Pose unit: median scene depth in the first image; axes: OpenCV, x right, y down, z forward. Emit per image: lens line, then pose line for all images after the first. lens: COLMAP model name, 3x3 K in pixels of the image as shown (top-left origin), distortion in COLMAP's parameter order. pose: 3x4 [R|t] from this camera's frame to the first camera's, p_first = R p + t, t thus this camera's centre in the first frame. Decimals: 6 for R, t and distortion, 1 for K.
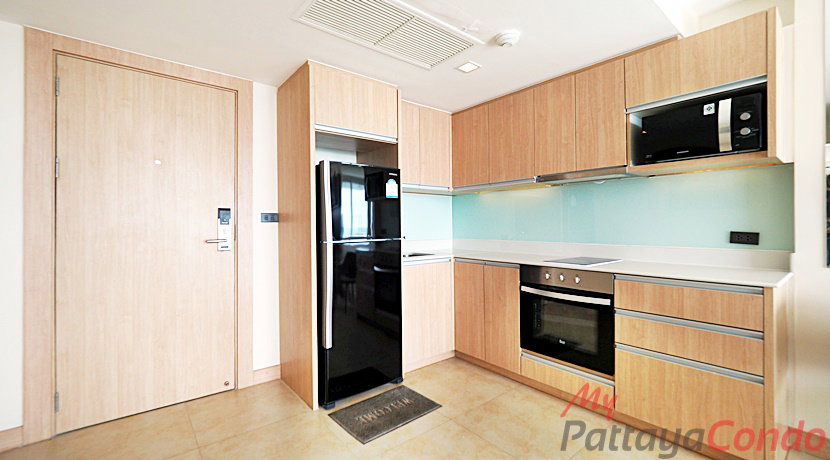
lens RADIAL K [[355.6, 0, 414.7], [0, 355.6, 224.5], [0, 0, 1]] dist [-0.000713, -0.000025]
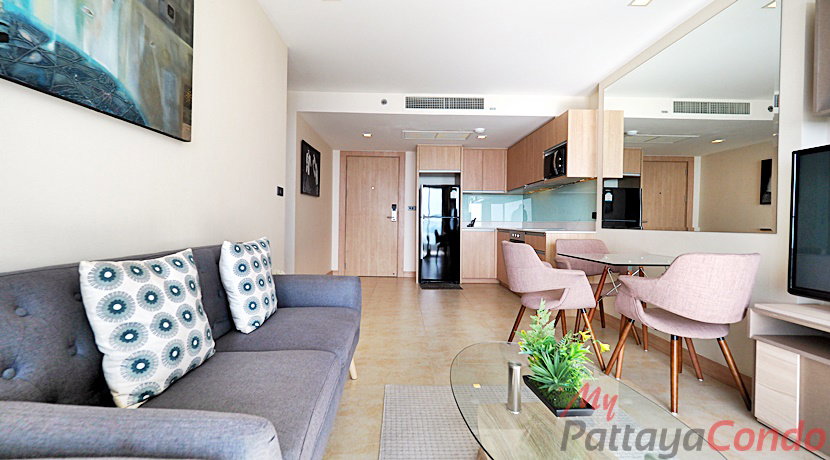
lens RADIAL K [[355.6, 0, 414.7], [0, 355.6, 224.5], [0, 0, 1]] dist [-0.000713, -0.000025]
pose [[0.799037, 0.021979, -0.600881, 1.081186], [-0.018293, 0.999758, 0.012244, 0.063191], [0.601004, 0.001208, 0.799245, -0.911337]]
